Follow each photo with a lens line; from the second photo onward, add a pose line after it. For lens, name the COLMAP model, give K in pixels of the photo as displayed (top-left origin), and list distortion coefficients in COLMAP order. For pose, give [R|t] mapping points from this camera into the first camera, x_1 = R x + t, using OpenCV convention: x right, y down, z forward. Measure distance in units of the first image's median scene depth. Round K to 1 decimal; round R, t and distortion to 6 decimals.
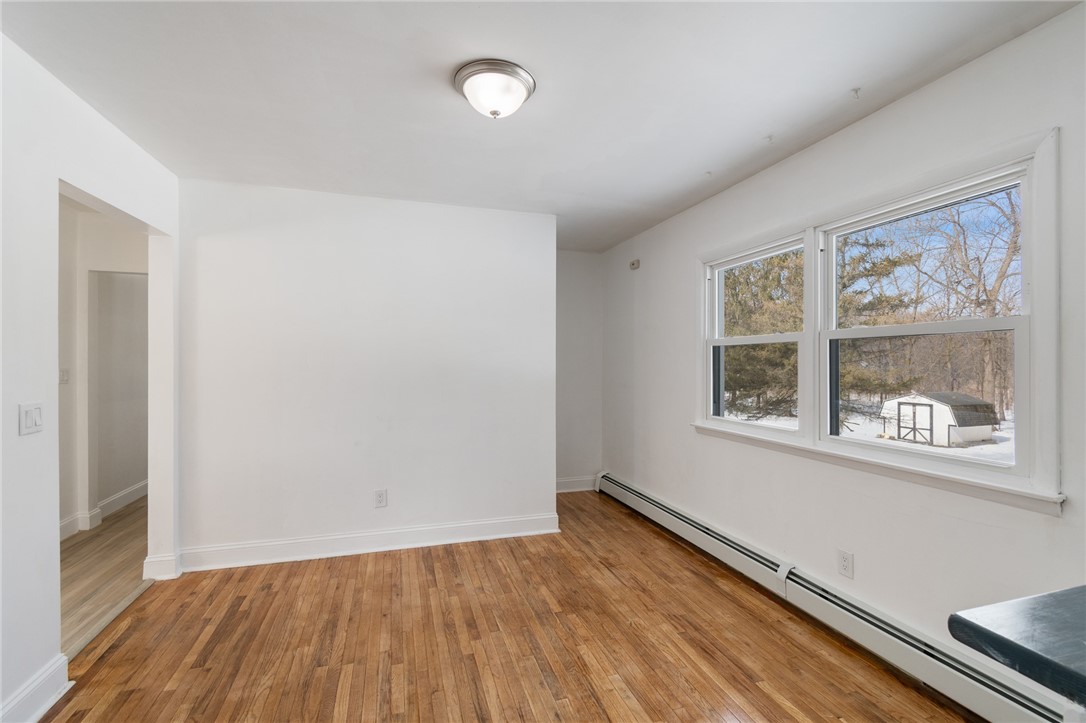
lens RADIAL K [[481.3, 0, 544.2], [0, 481.3, 359.5], [0, 0, 1]] dist [0.001011, -0.001050]
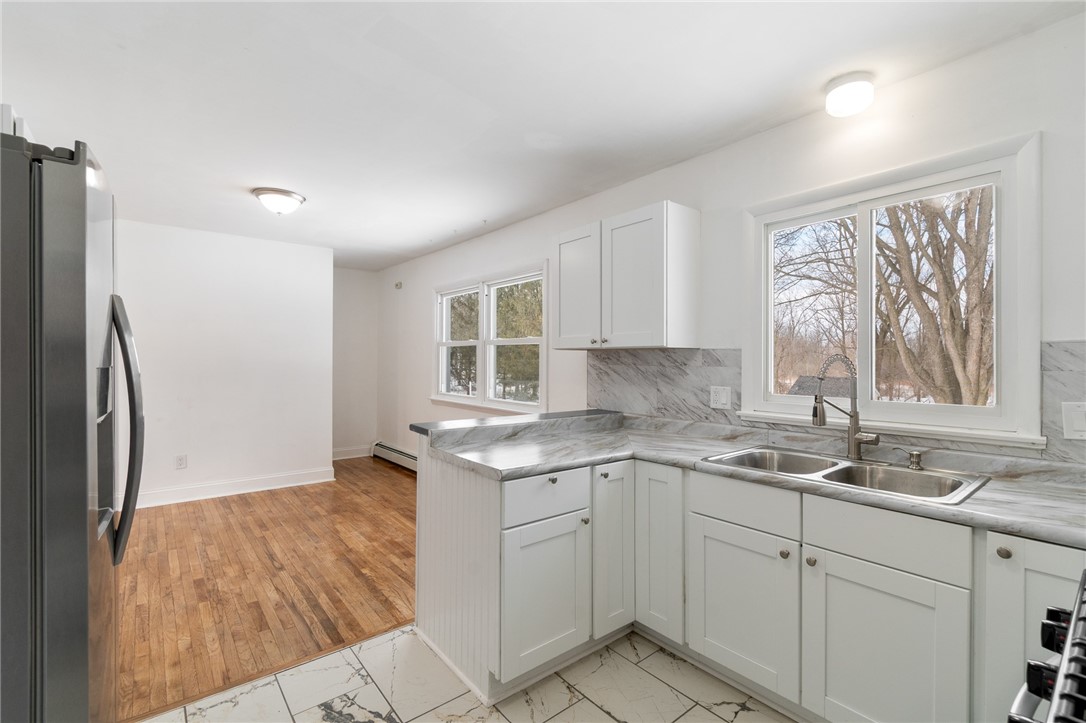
lens RADIAL K [[491.2, 0, 545.8], [0, 491.2, 358.9], [0, 0, 1]] dist [0.000183, -0.001288]
pose [[0.928750, 0.004230, 0.370683, 0.099642], [-0.007507, 0.999944, 0.007397, -0.003609], [-0.370631, -0.009652, 0.928730, -0.740338]]
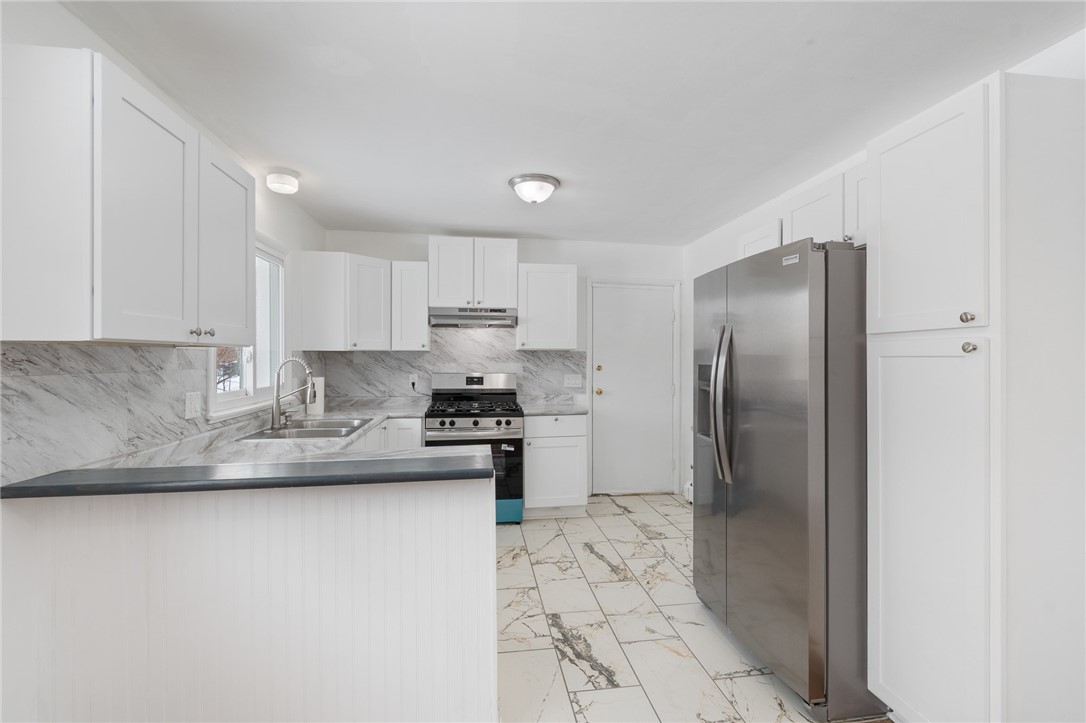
lens RADIAL K [[481.3, 0, 544.2], [0, 481.3, 359.5], [0, 0, 1]] dist [0.001011, -0.001050]
pose [[-0.988127, 0.000355, 0.153642, 0.059217], [-0.000172, 0.999994, -0.003416, 0.002538], [-0.153642, -0.003402, -0.988121, 0.809092]]
